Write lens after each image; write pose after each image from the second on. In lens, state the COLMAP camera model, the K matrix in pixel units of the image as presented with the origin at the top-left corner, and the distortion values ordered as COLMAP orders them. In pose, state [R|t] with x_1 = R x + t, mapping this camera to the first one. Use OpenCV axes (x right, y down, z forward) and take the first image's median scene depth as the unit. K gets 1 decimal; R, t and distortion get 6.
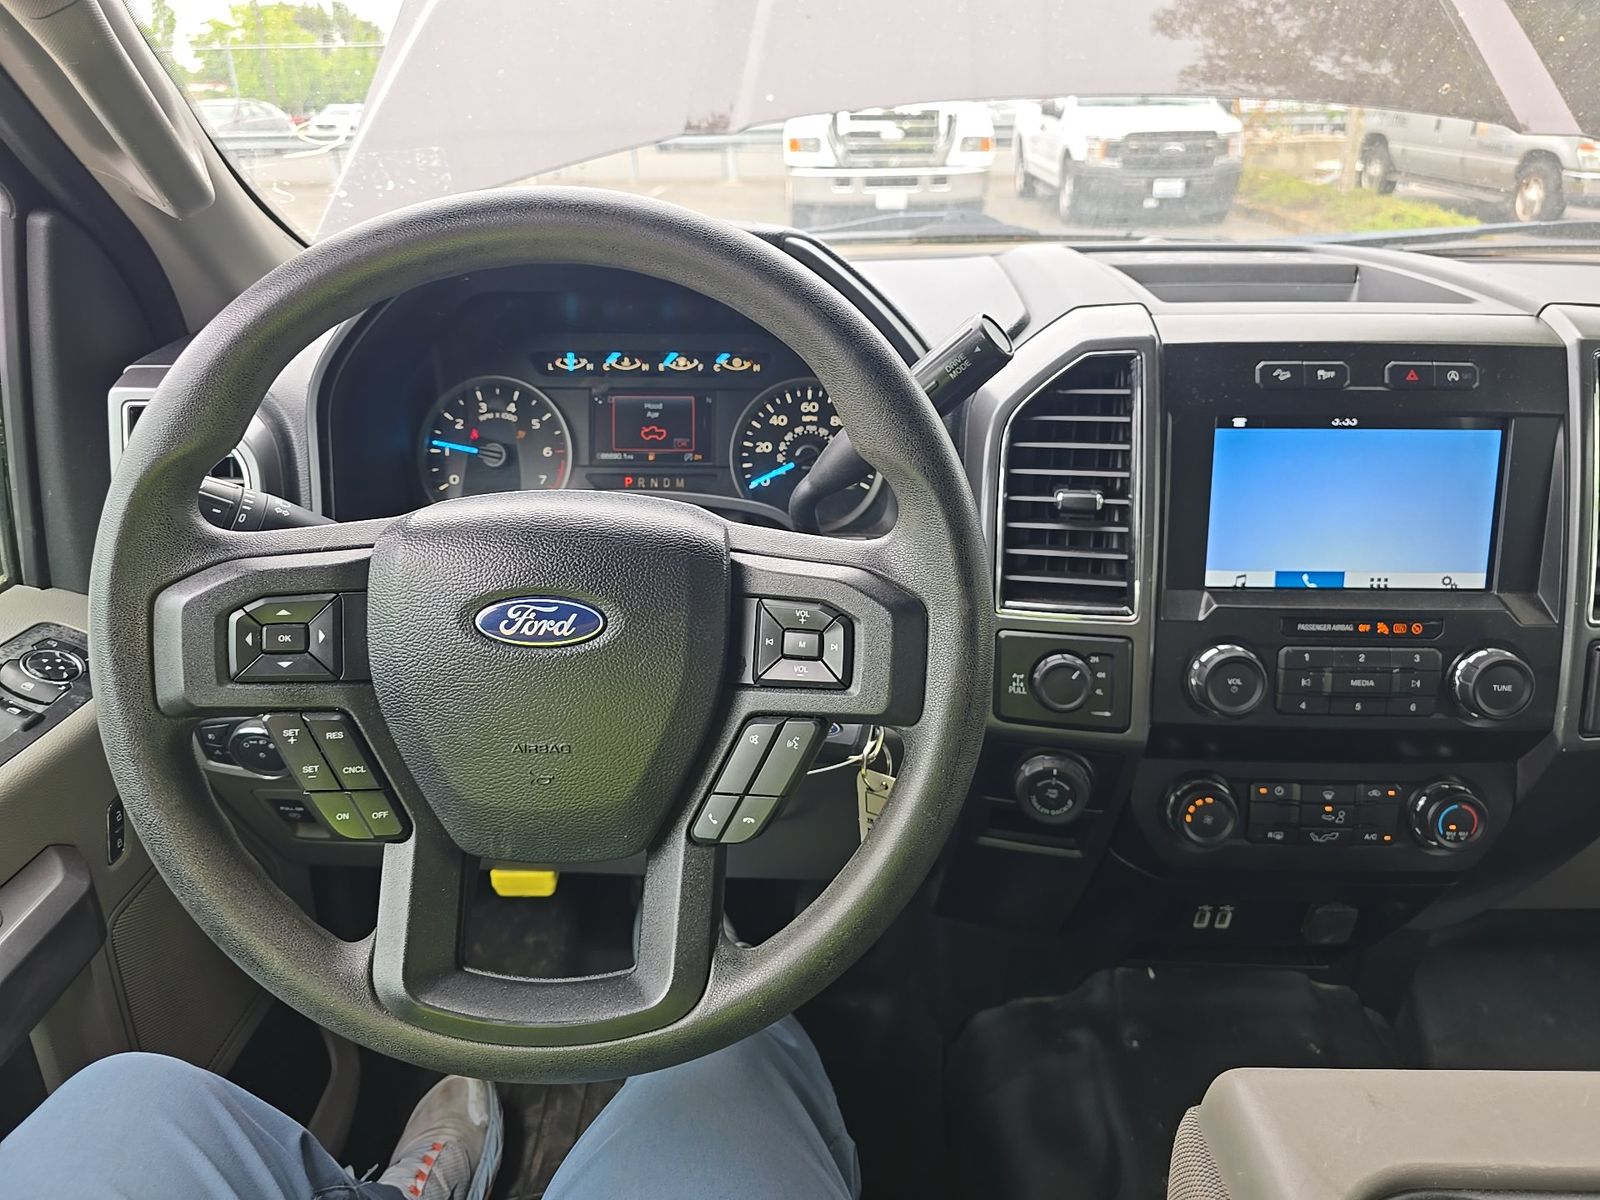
lens RADIAL K [[1077.5, 0, 800.0], [0, 1077.5, 600.0], [0, 0, 1]] dist [0.055573, -0.072640]
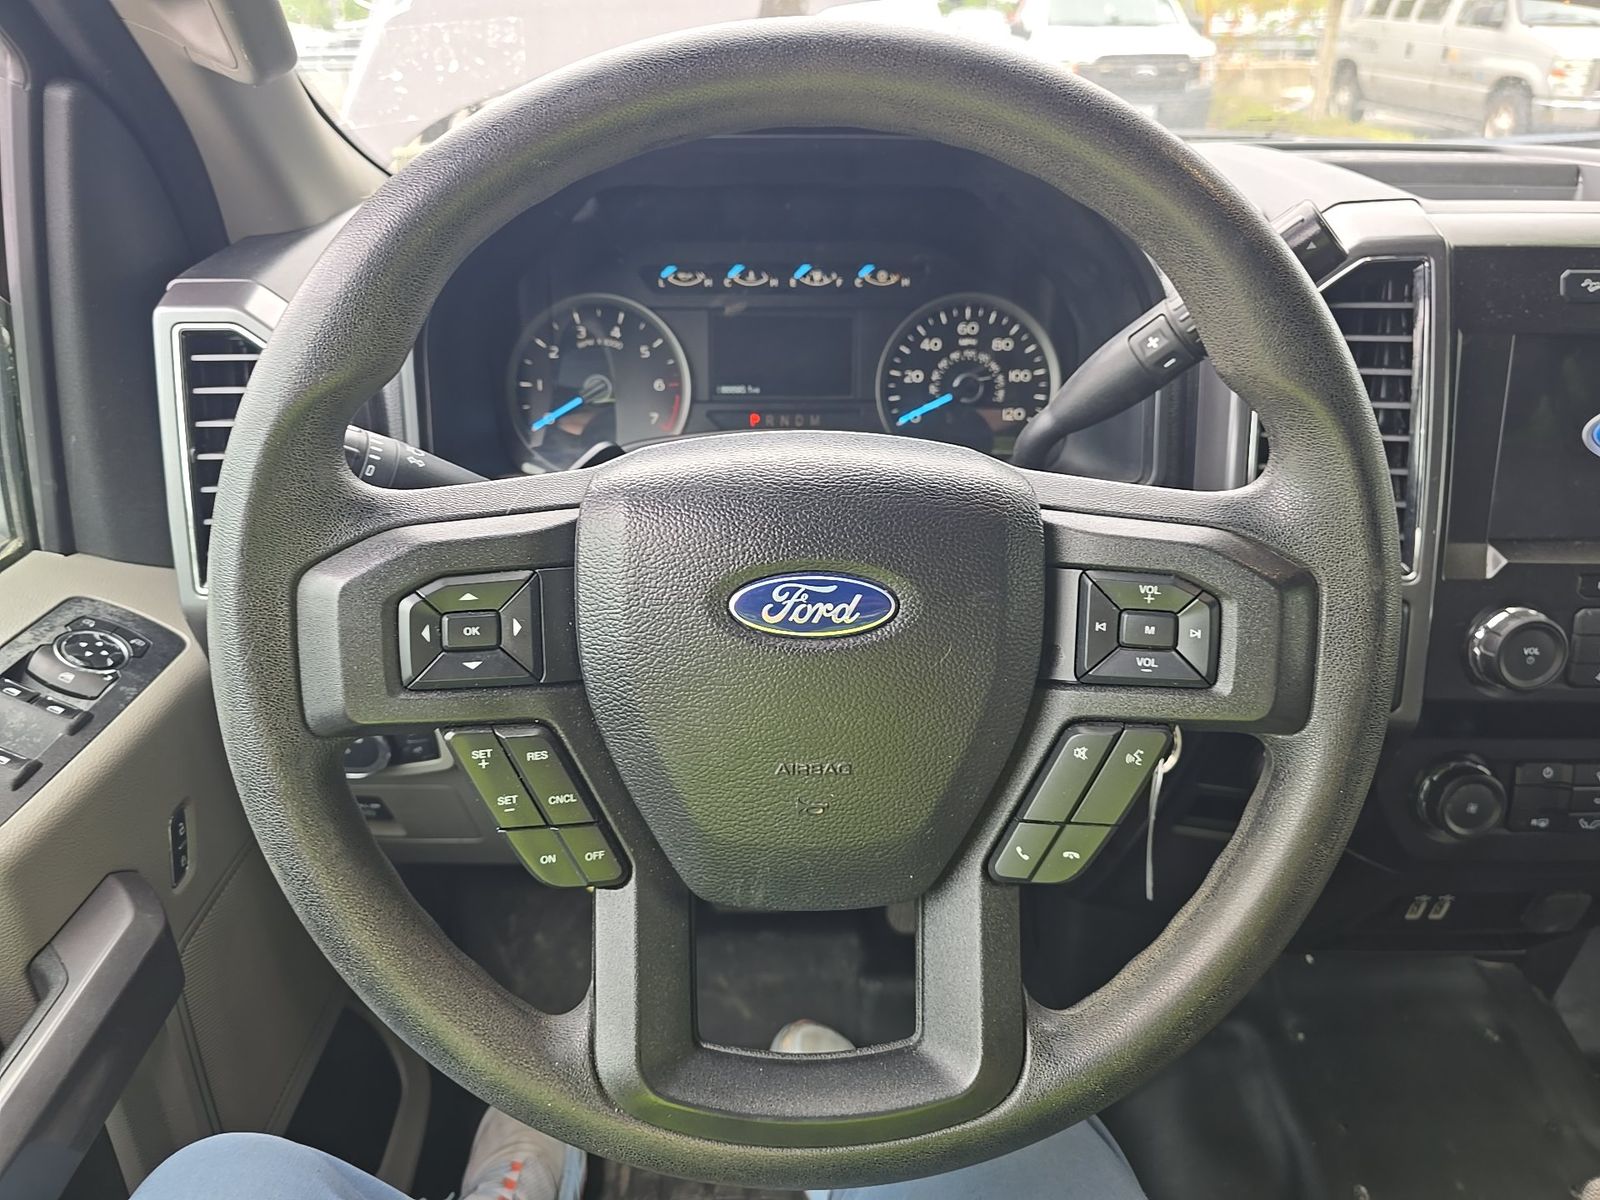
lens RADIAL K [[1065.7, 0, 770.2], [0, 1065.7, 591.9], [0, 0, 1]] dist [0.039676, -0.060508]
pose [[0.999204, -0.013902, 0.037383, -0.223857], [0.011954, 0.998585, 0.051822, -0.021403], [-0.038050, -0.051334, 0.997956, 0.191215]]
